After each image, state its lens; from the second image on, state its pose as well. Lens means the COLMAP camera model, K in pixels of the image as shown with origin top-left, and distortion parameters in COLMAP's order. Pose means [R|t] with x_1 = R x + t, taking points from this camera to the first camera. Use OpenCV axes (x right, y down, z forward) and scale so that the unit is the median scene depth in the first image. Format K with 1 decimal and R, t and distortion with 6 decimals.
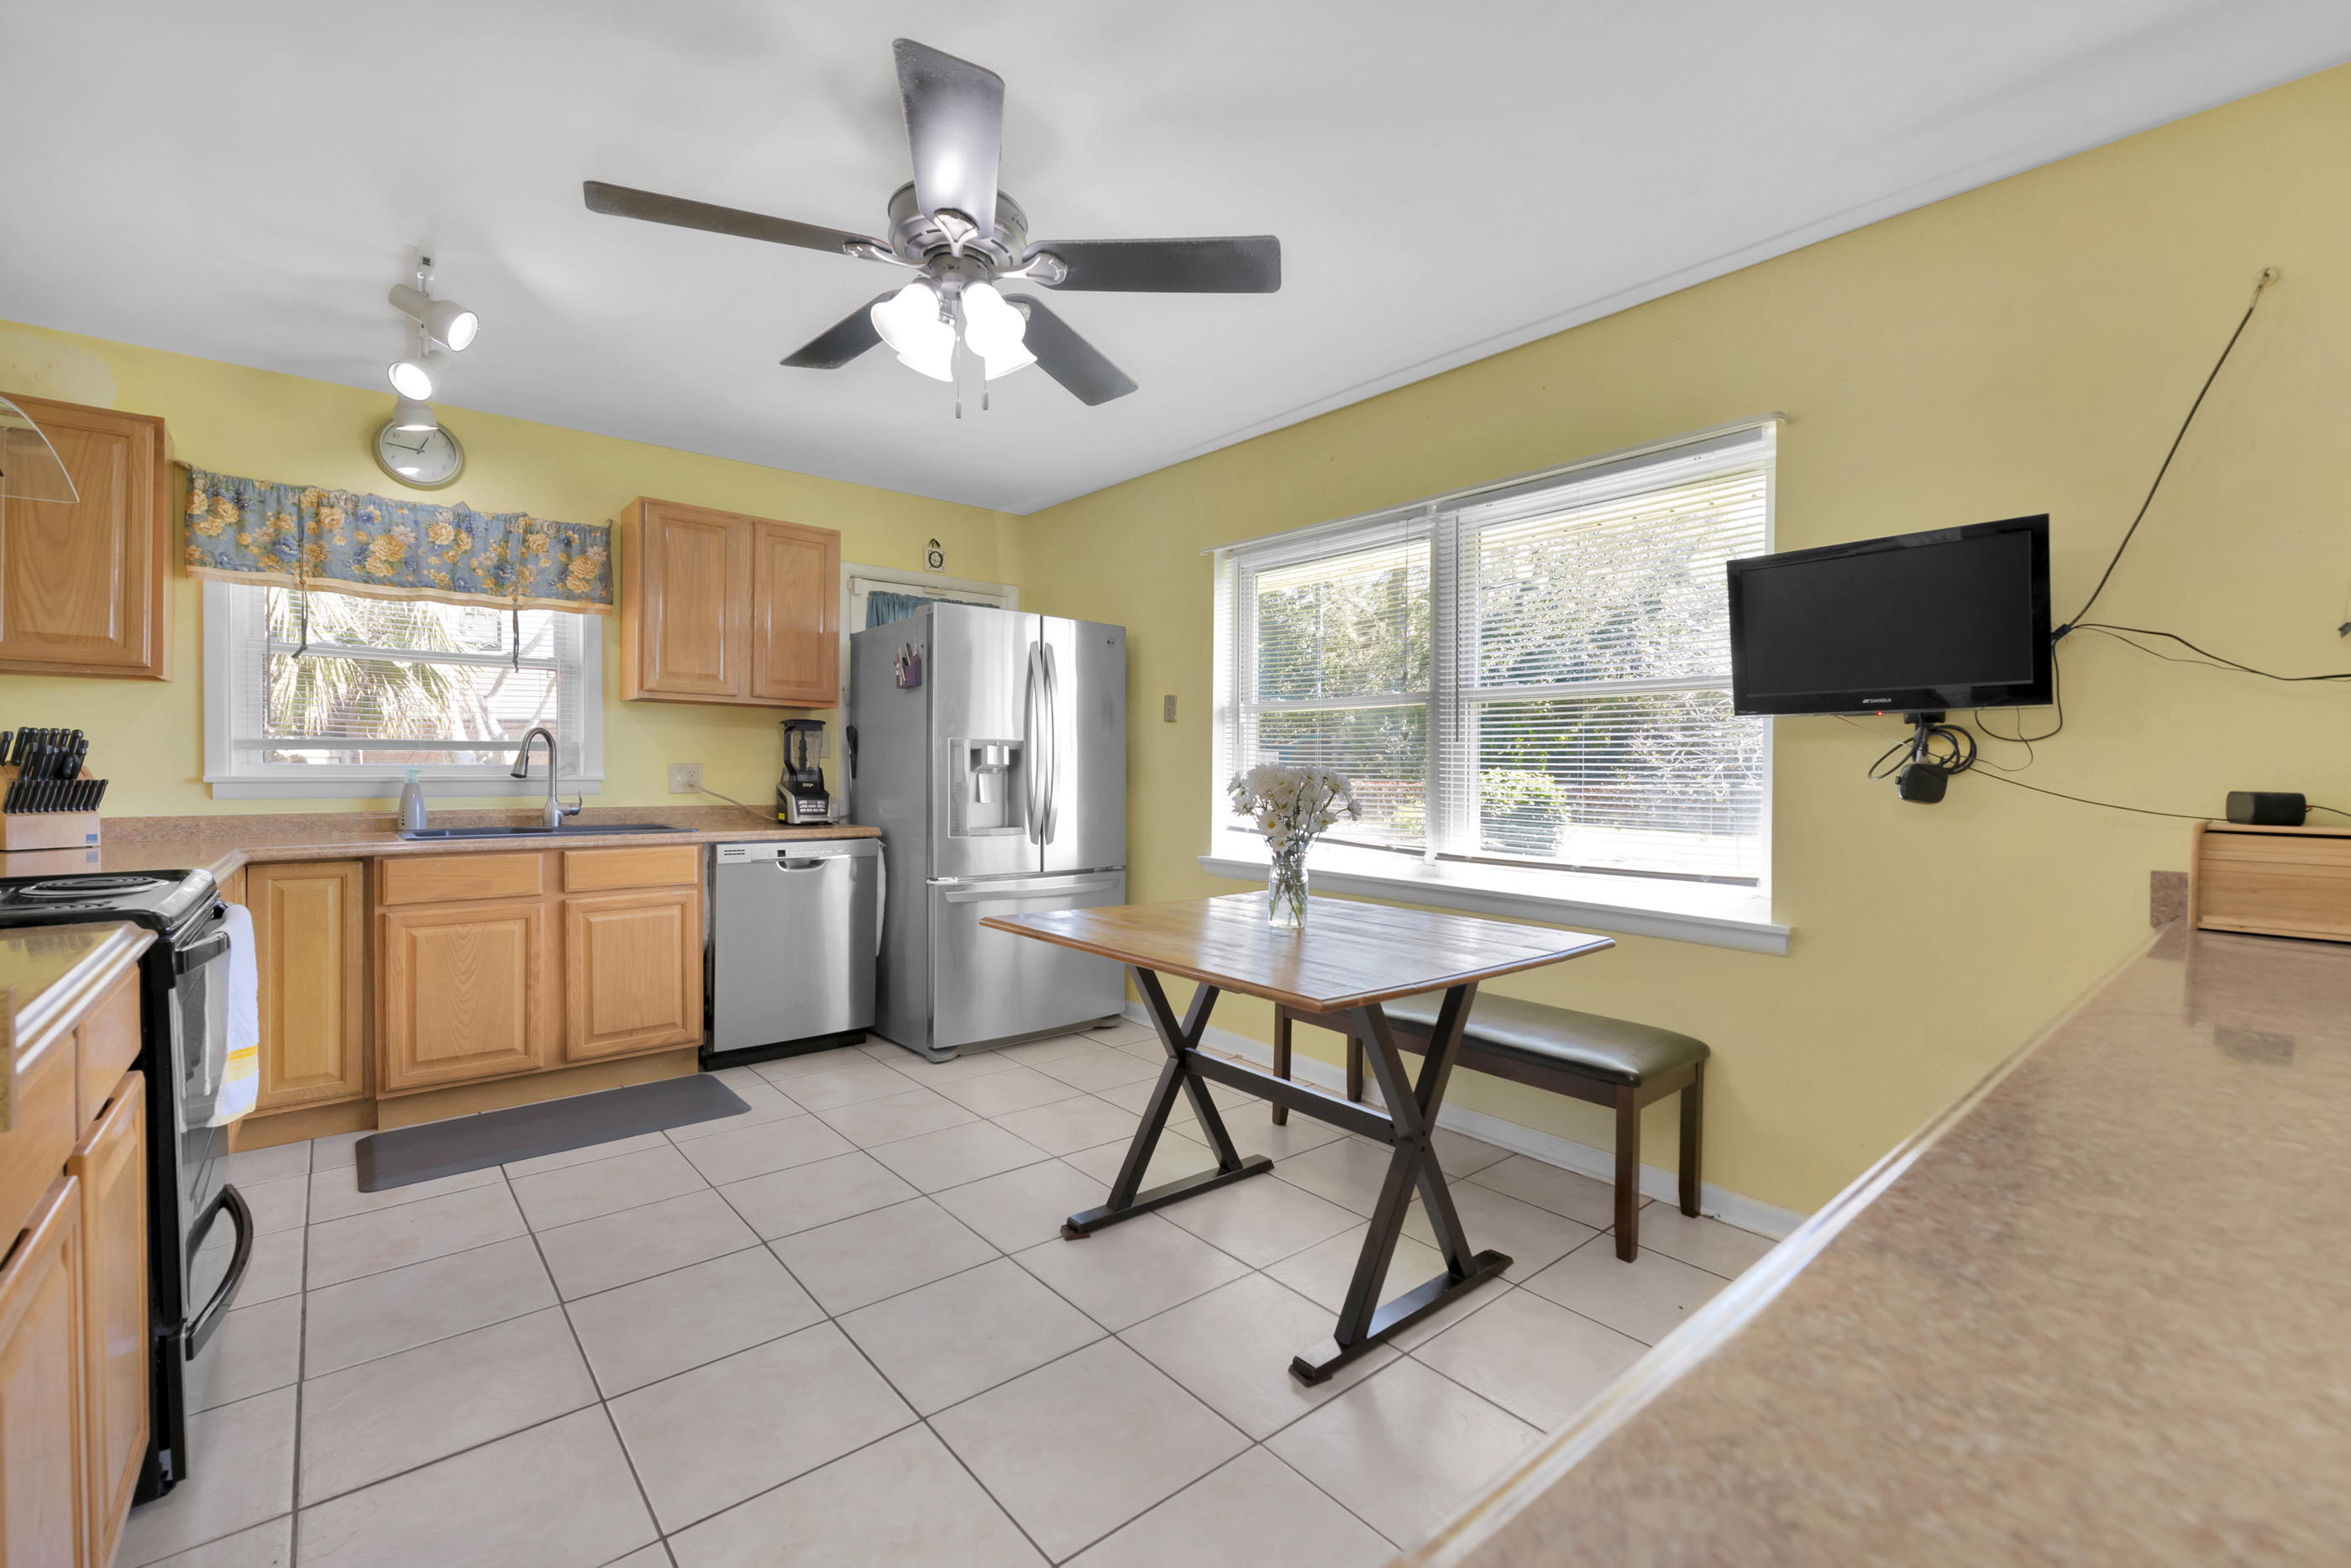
lens RADIAL K [[962.8, 0, 1182.9], [0, 962.8, 784.4], [0, 0, 1]] dist [-0.003474, -0.000868]
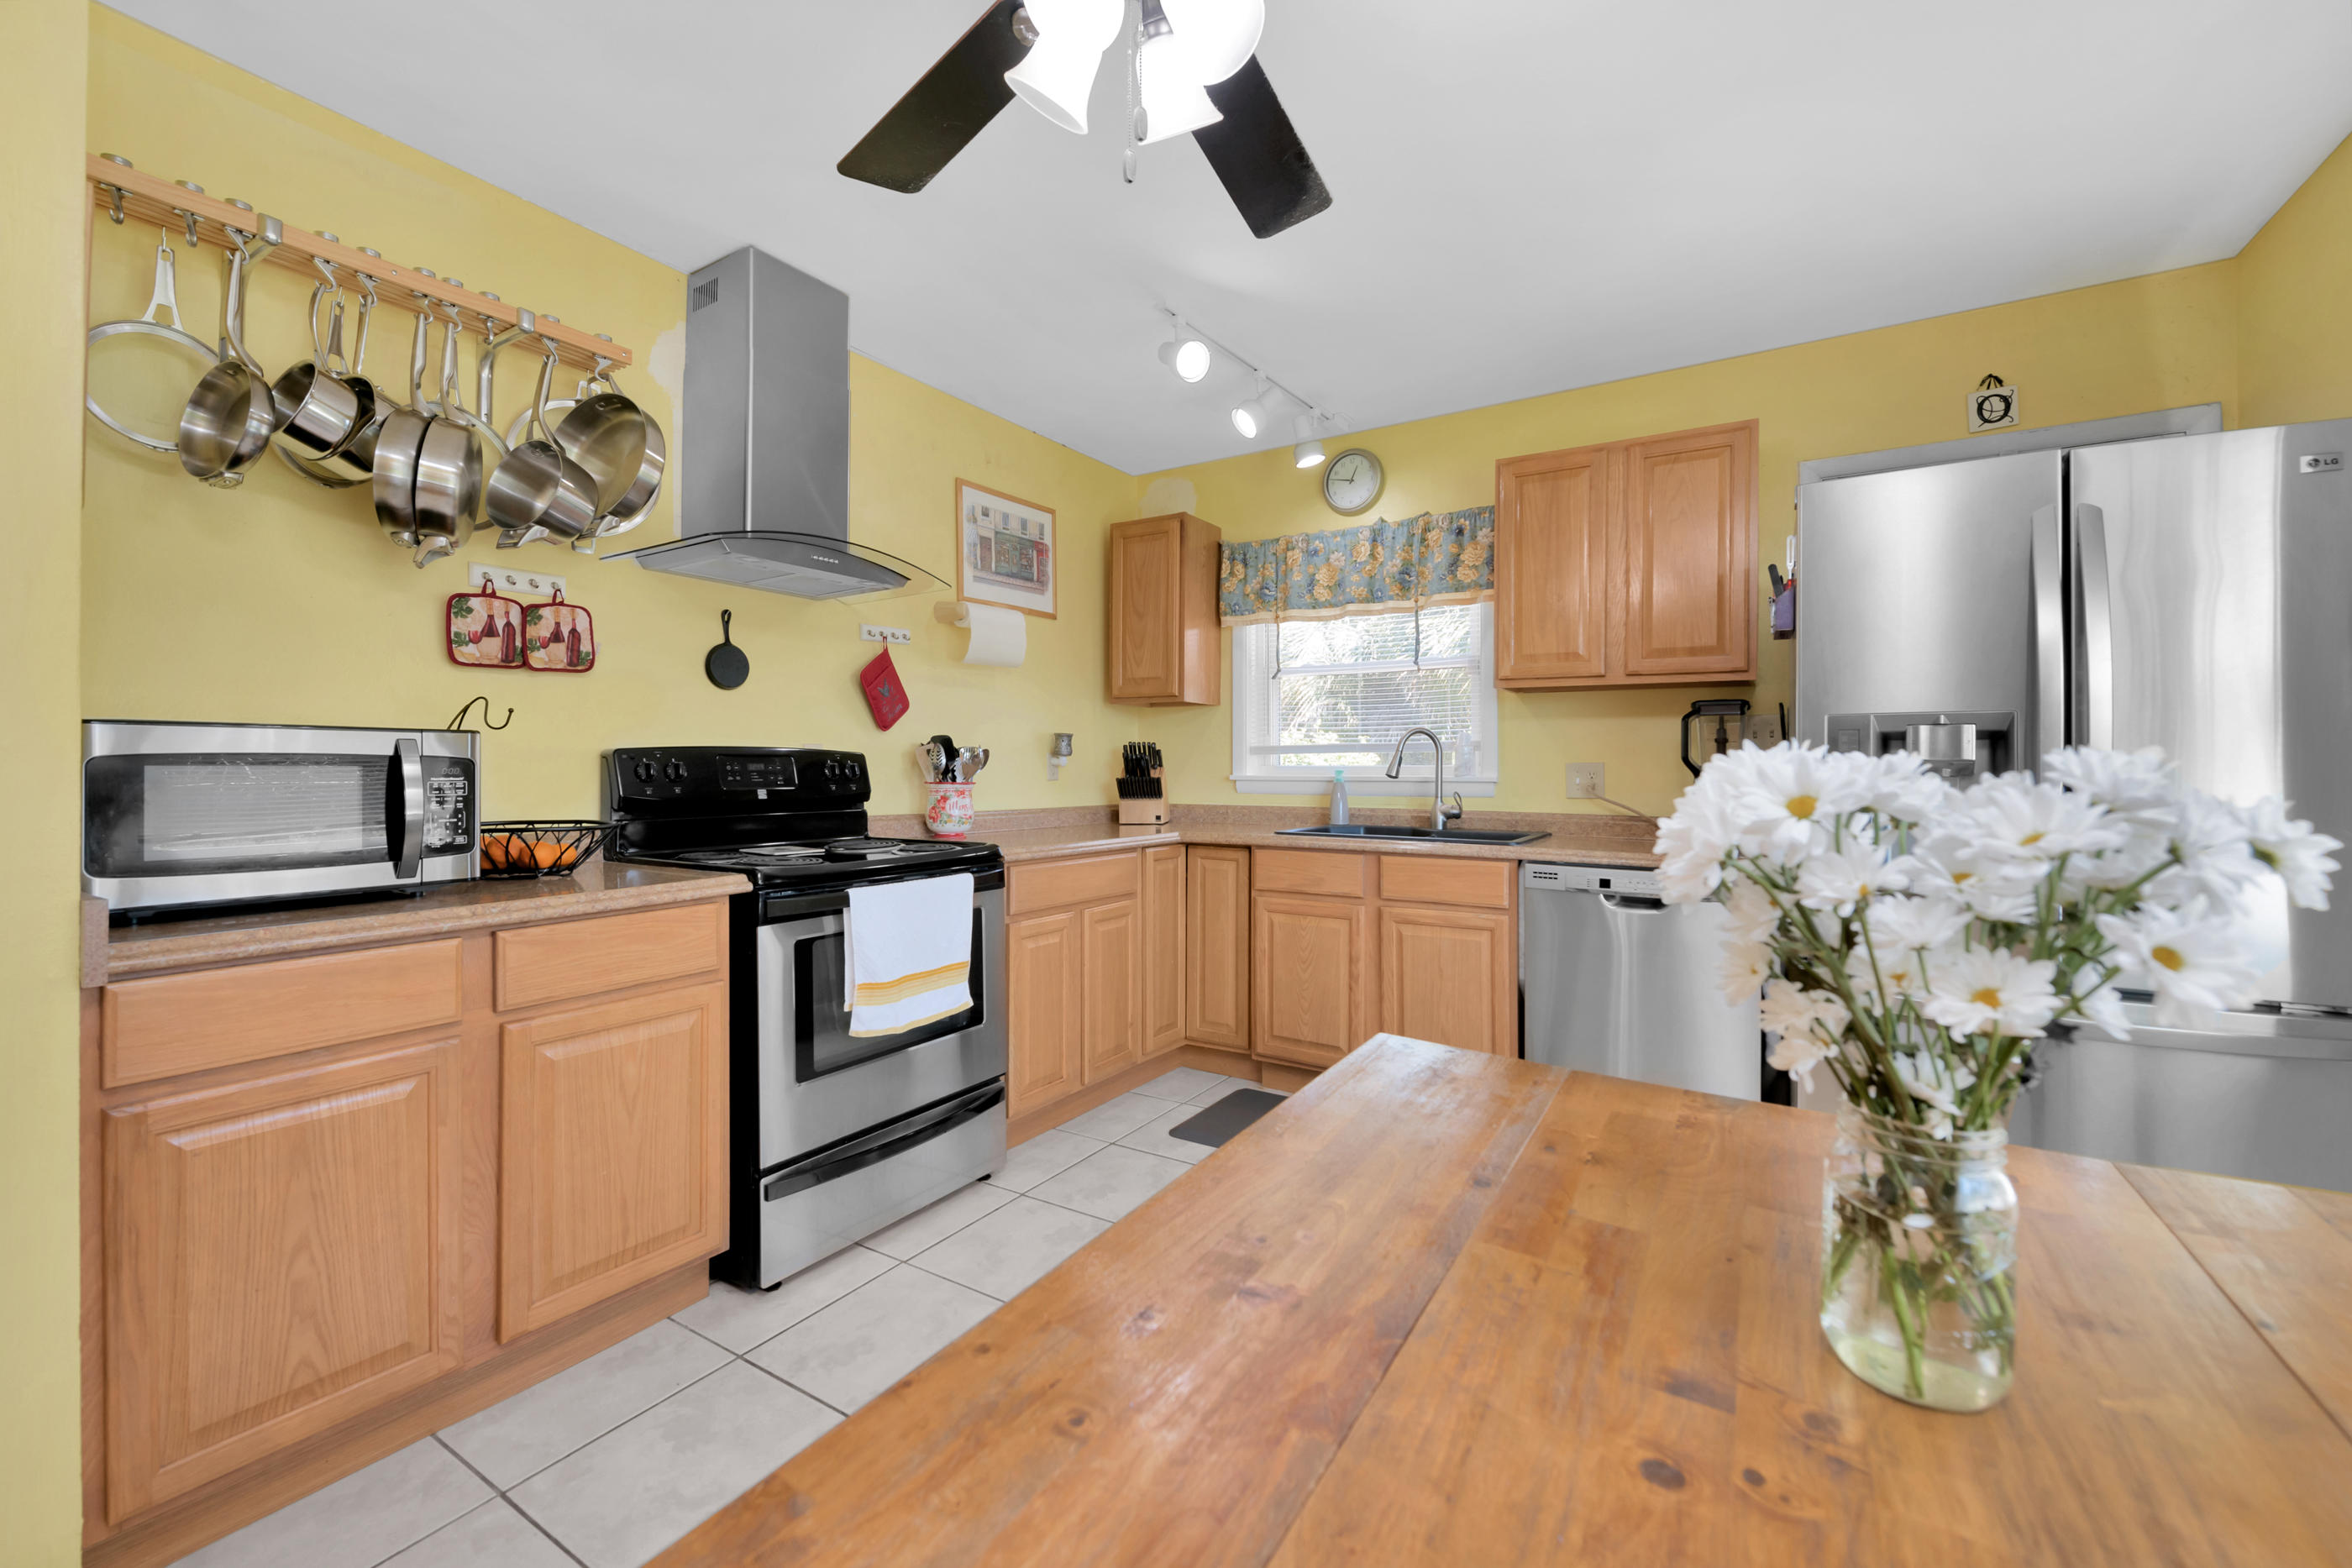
lens RADIAL K [[955.1, 0, 1167.7], [0, 955.1, 771.5], [0, 0, 1]] dist [0.009476, -0.010152]
pose [[0.310973, 0.000682, -0.950418, 0.179176], [-0.014902, 0.999880, -0.004158, -0.006390], [0.950302, 0.015456, 0.310946, 0.461061]]
